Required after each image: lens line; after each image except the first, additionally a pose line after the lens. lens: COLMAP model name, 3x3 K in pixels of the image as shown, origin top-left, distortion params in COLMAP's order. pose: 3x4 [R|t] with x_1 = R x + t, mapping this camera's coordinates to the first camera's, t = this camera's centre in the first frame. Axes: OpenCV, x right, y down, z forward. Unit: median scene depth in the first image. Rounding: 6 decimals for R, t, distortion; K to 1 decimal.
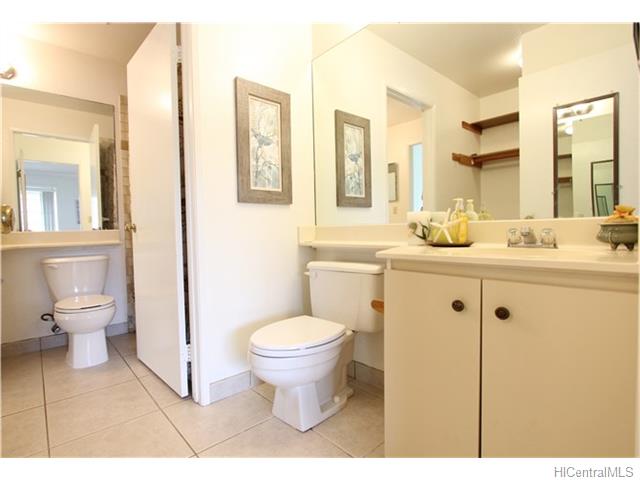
lens RADIAL K [[333.6, 0, 320.4], [0, 333.6, 240.1], [0, 0, 1]] dist [0.002755, -0.000081]
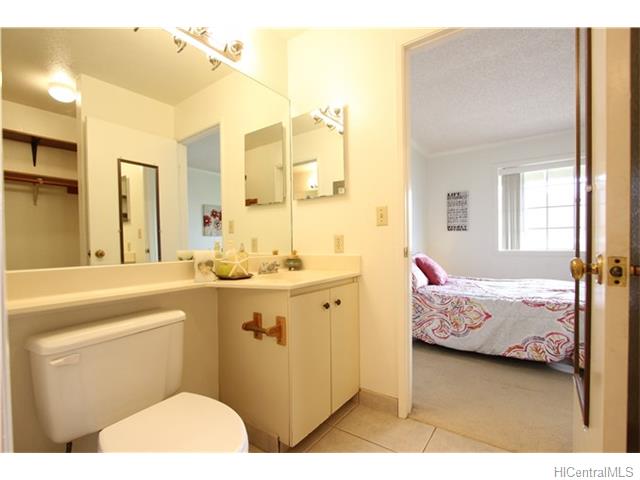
lens RADIAL K [[292.9, 0, 322.1], [0, 292.9, 241.6], [0, 0, 1]] dist [-0.004790, -0.000396]
pose [[-0.237868, 0.030233, 0.970827, -0.774096], [0.043745, 0.998835, -0.020387, -0.084355], [-0.970312, 0.037619, -0.238914, 0.928244]]
